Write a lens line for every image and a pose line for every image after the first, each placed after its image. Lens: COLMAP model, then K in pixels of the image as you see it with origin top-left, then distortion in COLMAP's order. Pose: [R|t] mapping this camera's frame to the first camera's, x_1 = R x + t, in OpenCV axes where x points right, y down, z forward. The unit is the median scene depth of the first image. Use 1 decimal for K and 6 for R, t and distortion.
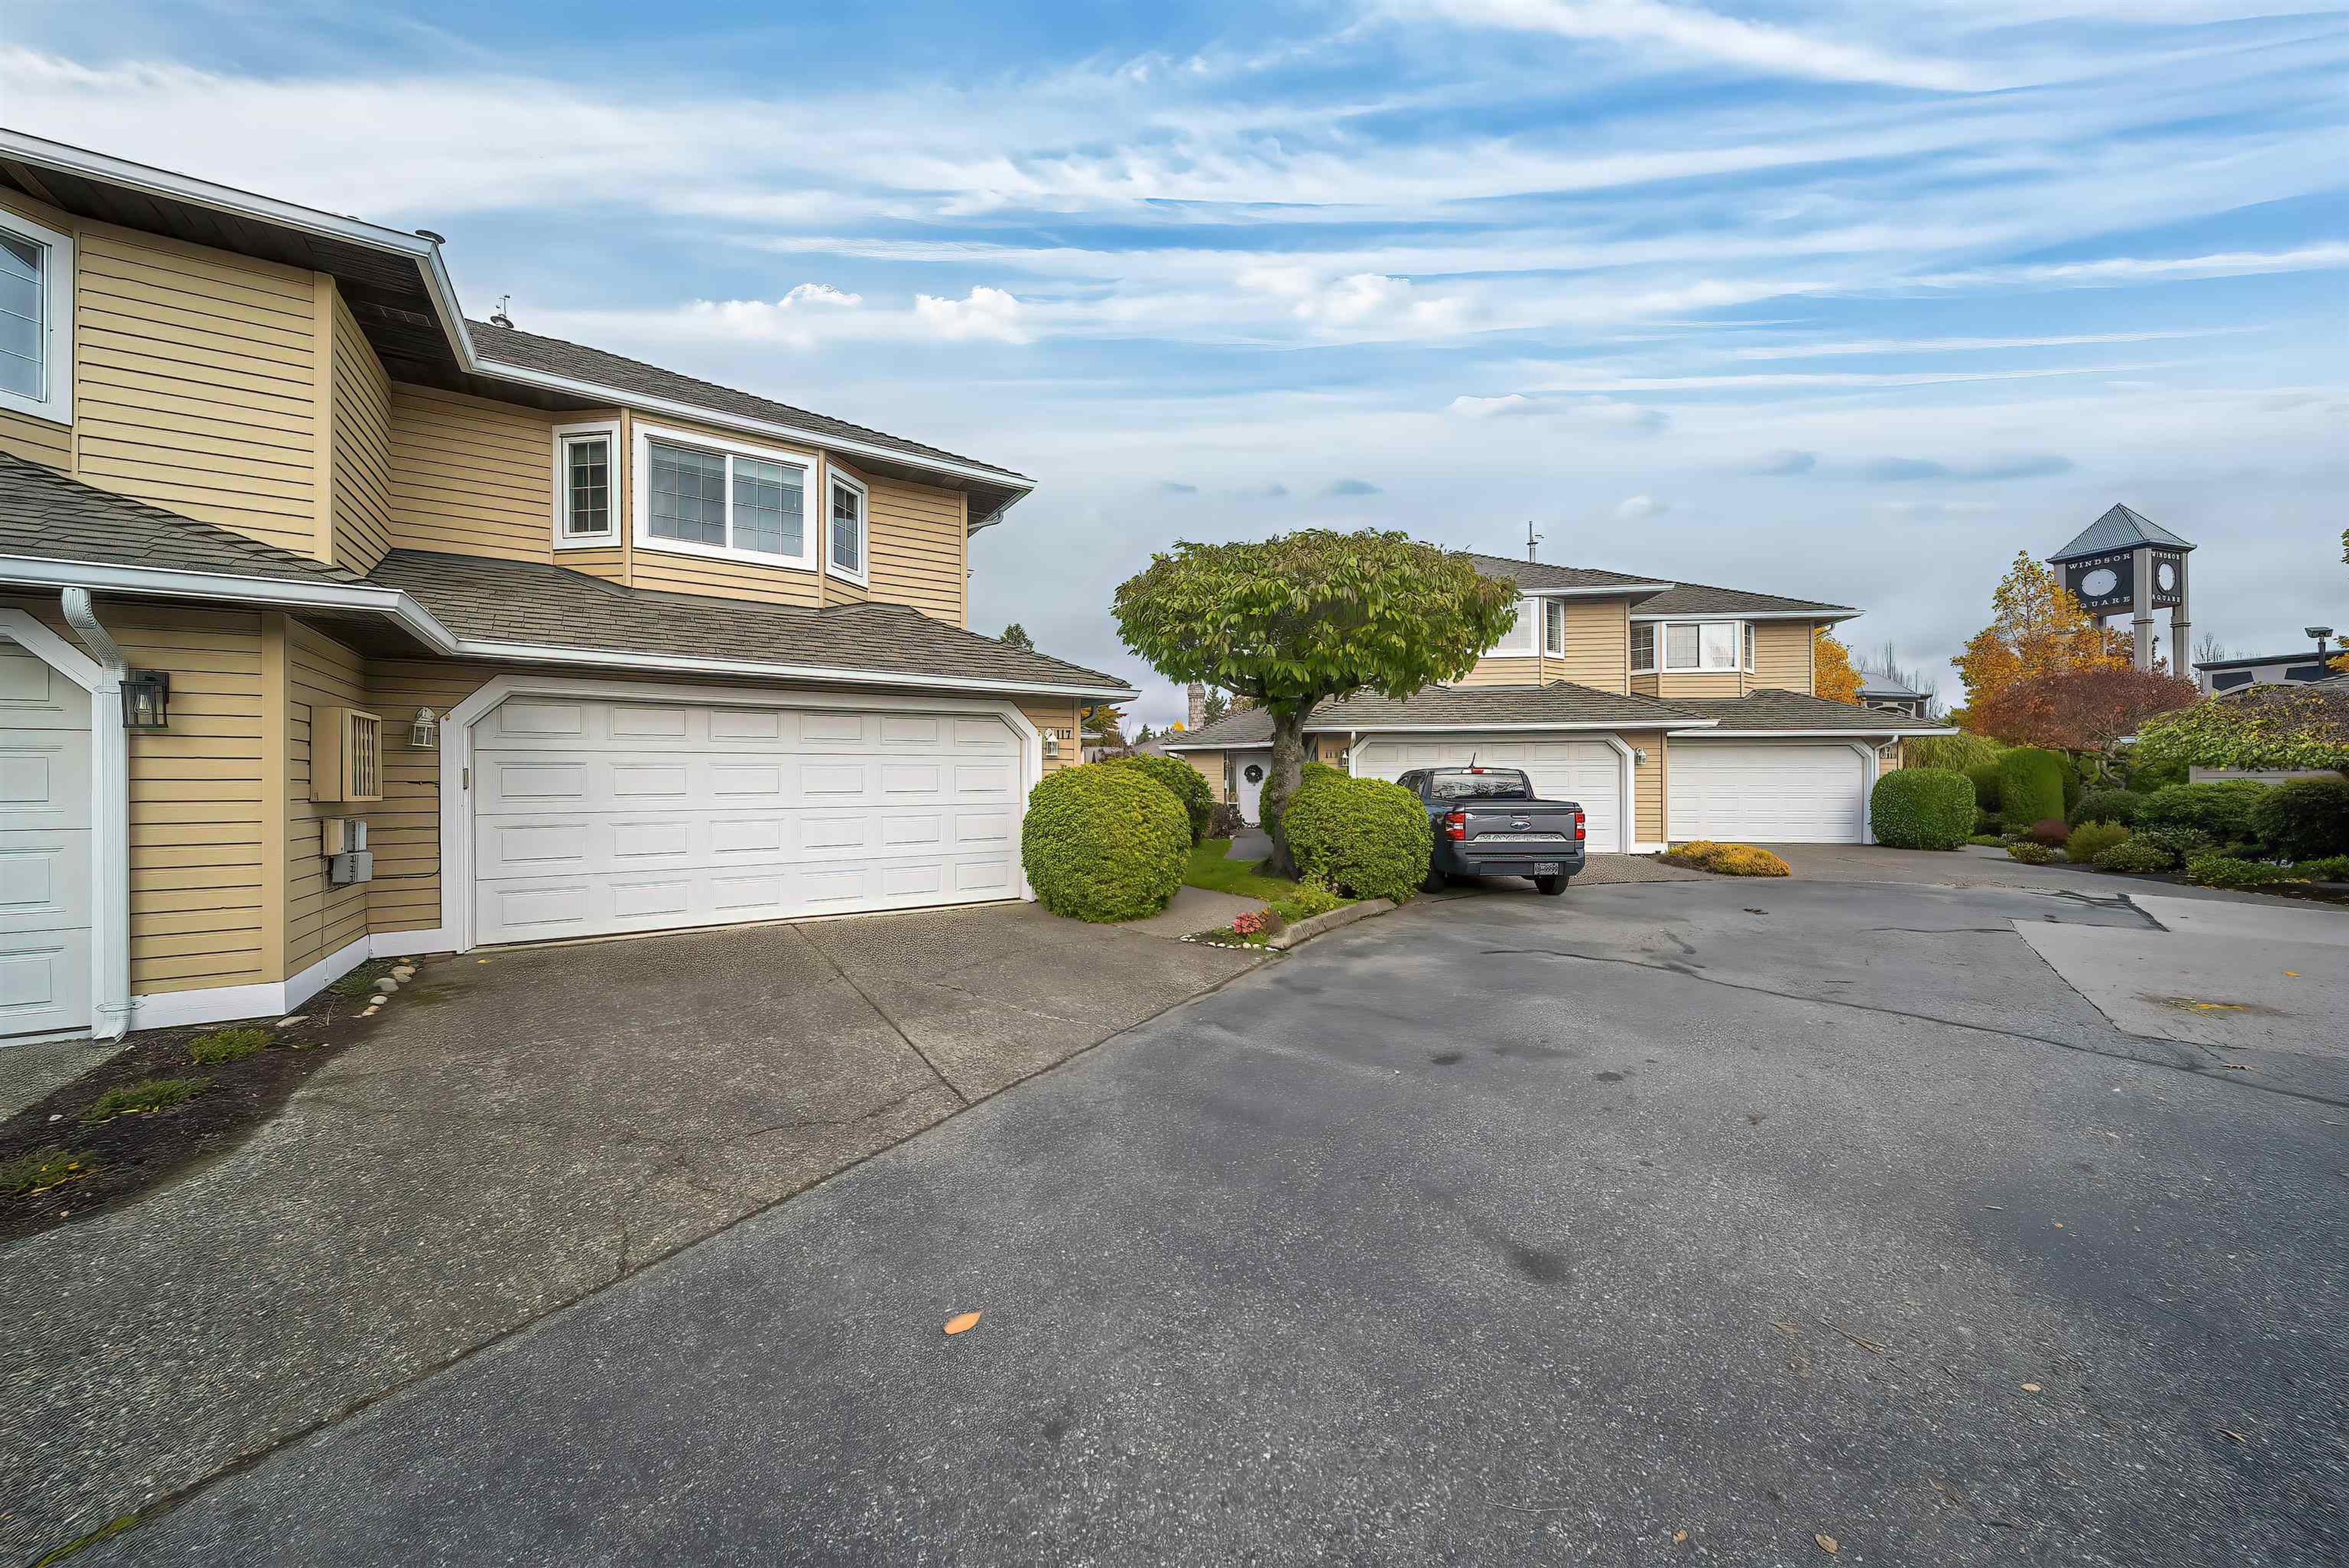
lens RADIAL K [[816.2, 0, 1187.3], [0, 816.2, 786.4], [0, 0, 1]] dist [-0.000396, 0.000098]
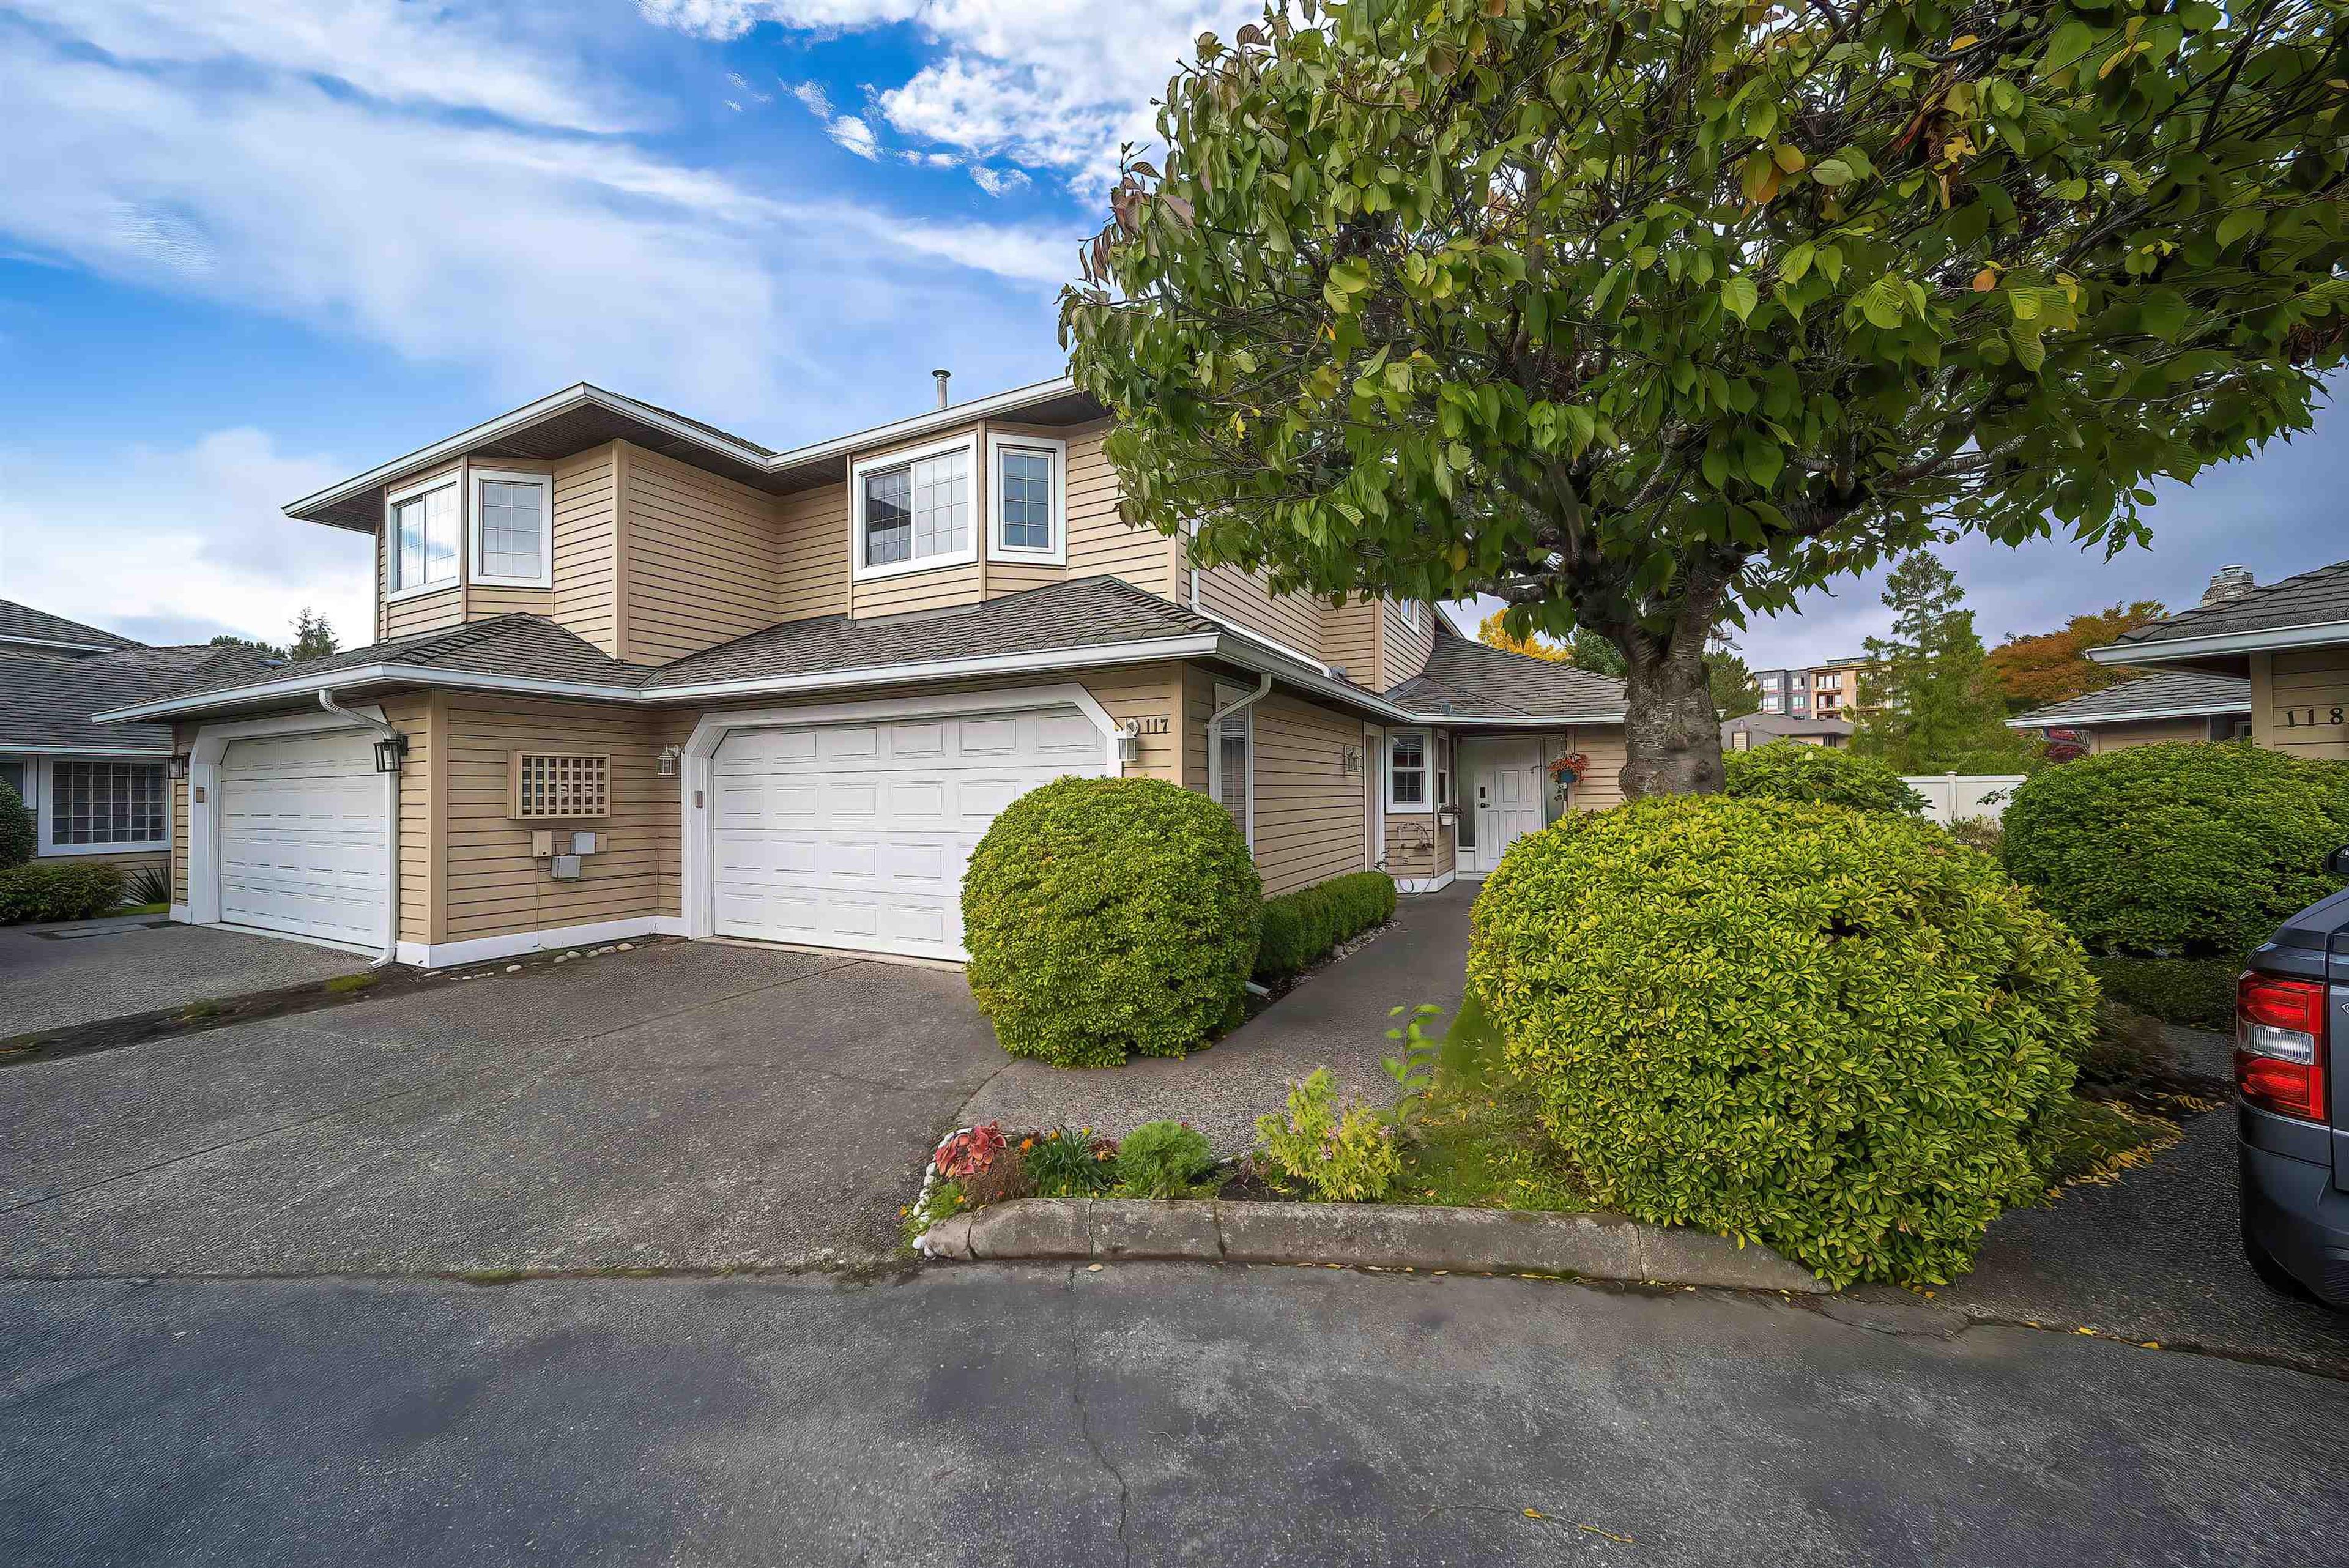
lens RADIAL K [[816.2, 0, 1187.3], [0, 816.2, 786.4], [0, 0, 1]] dist [-0.000396, 0.000098]
pose [[0.498245, -0.004801, -0.867023, 0.472115], [0.003652, 0.999987, -0.003439, -0.018574], [0.867028, -0.001452, 0.498257, 0.849932]]
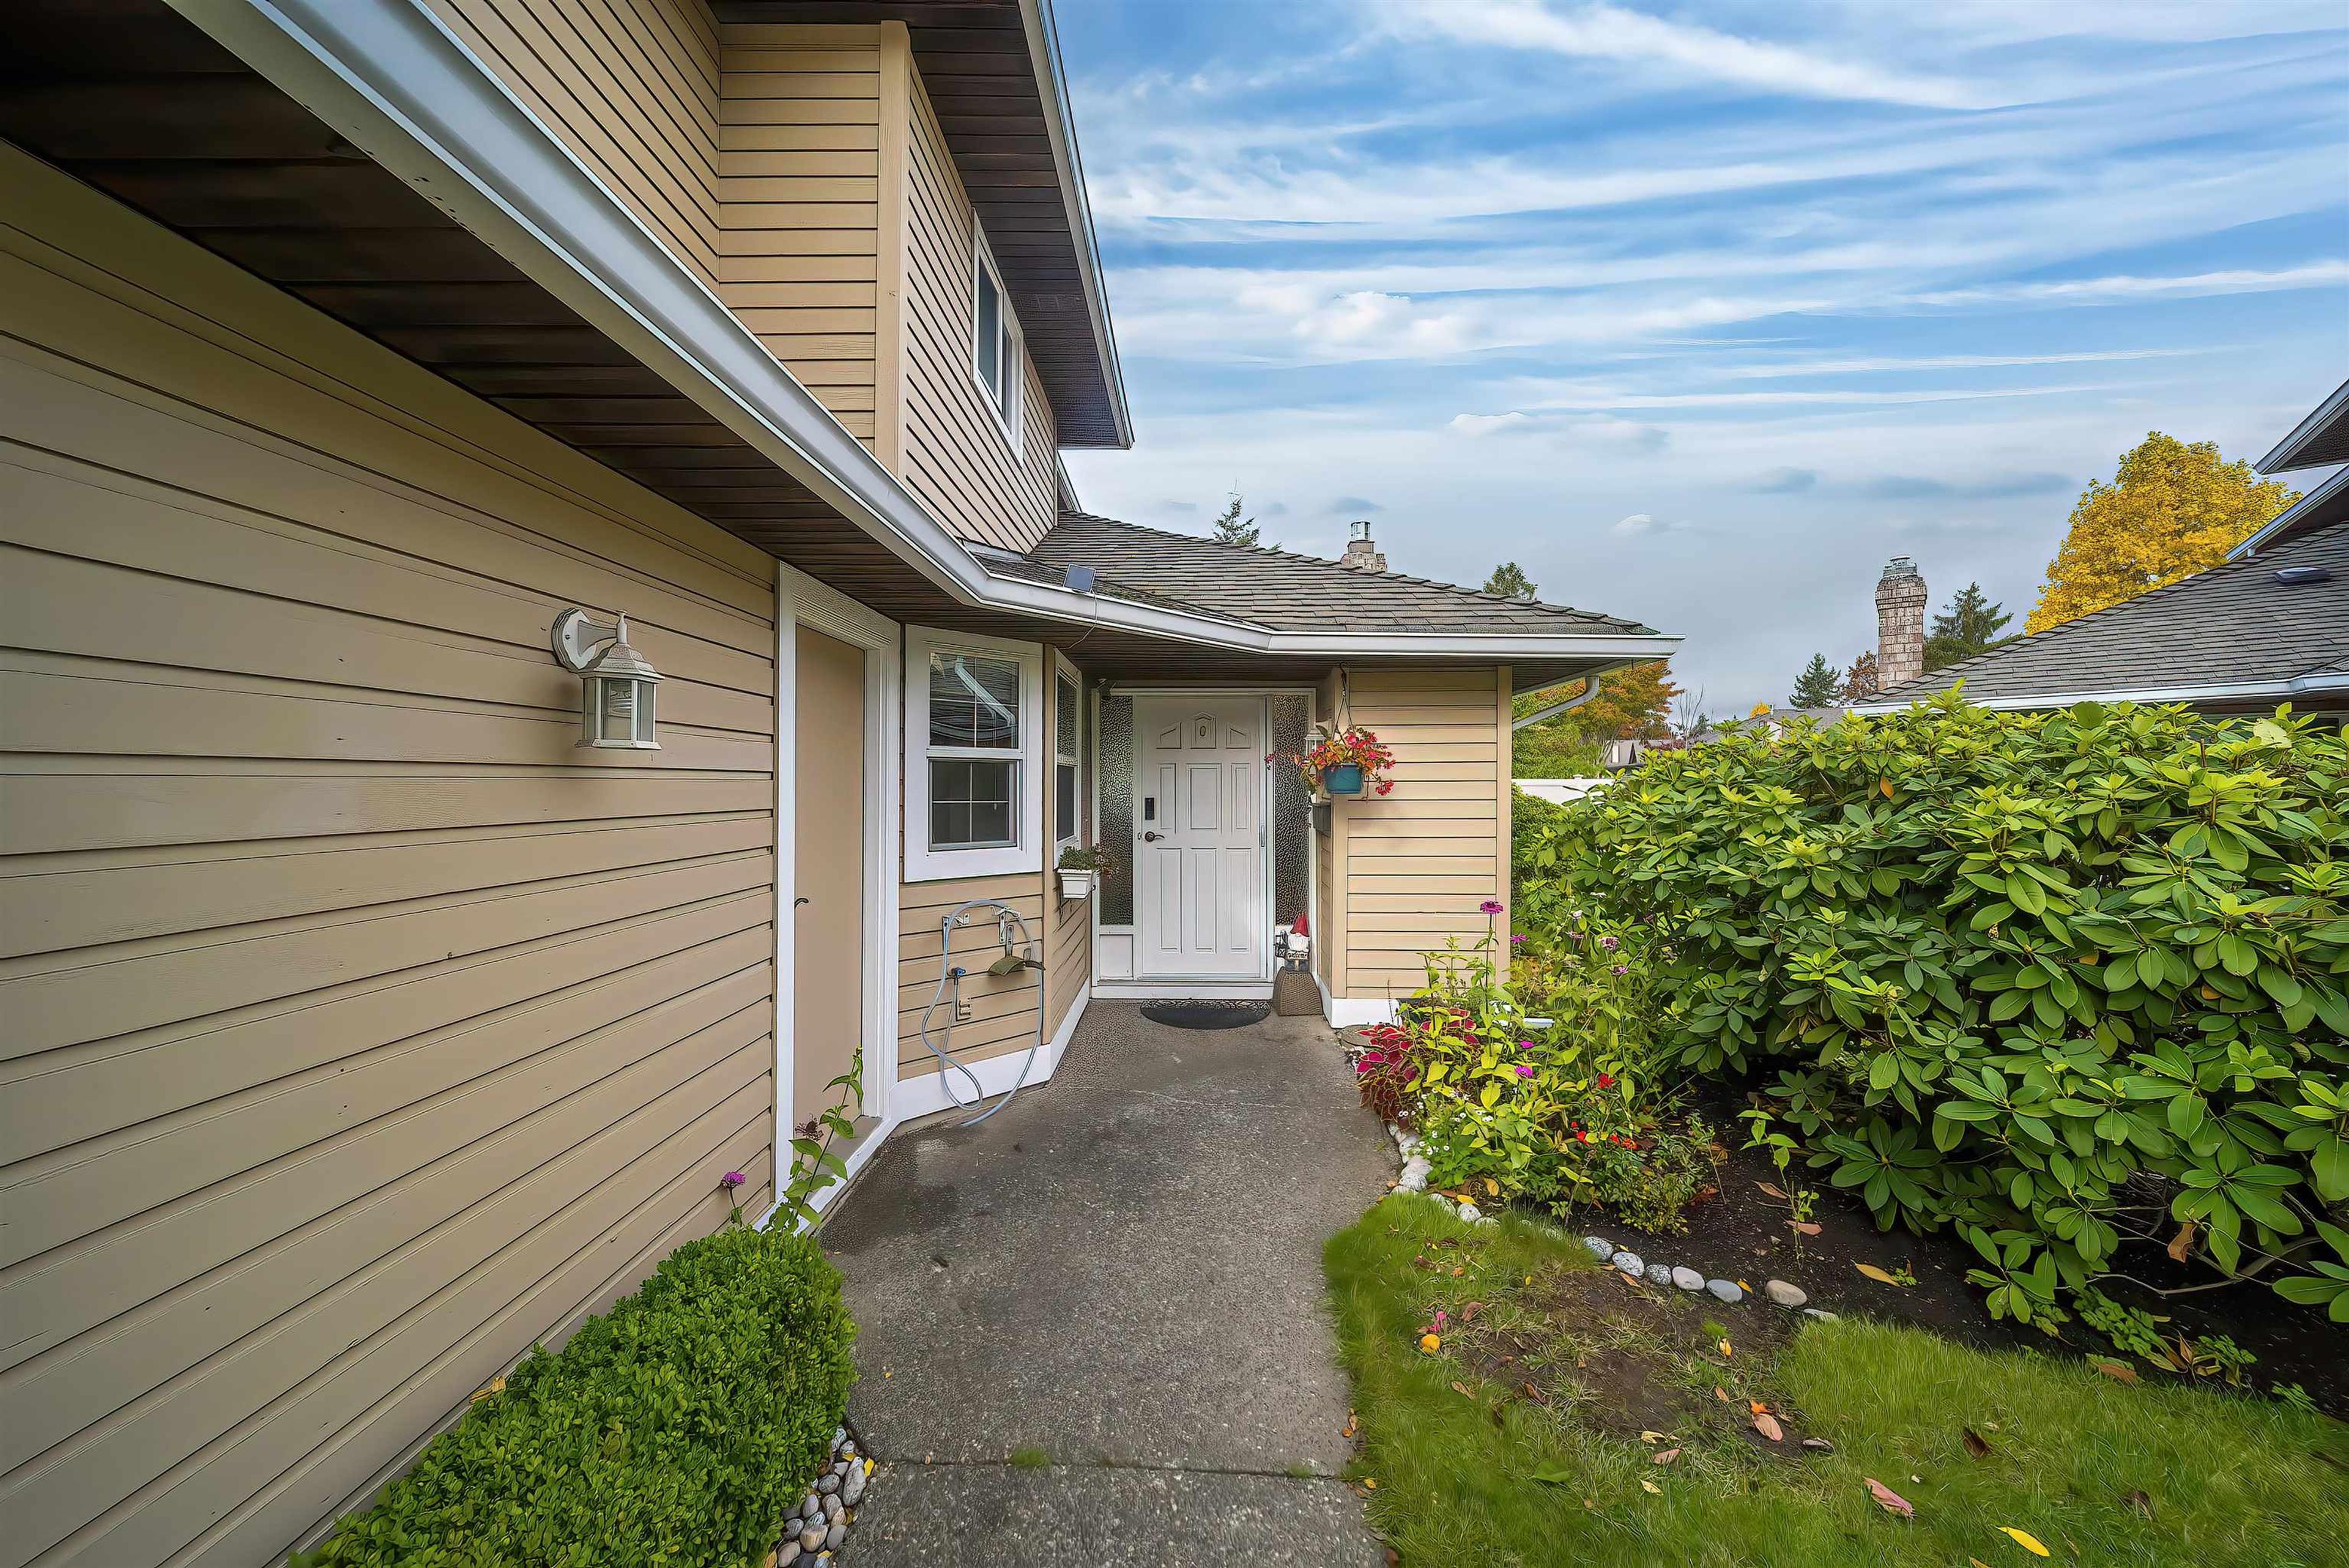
lens RADIAL K [[784.9, 0, 1140.6], [0, 784.9, 784.6], [0, 0, 1]] dist [-0.001715, -0.000076]
pose [[0.790965, 0.011113, -0.611761, -0.197161], [-0.009966, 0.999936, 0.005279, -0.036046], [0.611780, 0.001922, 0.791025, 1.578645]]
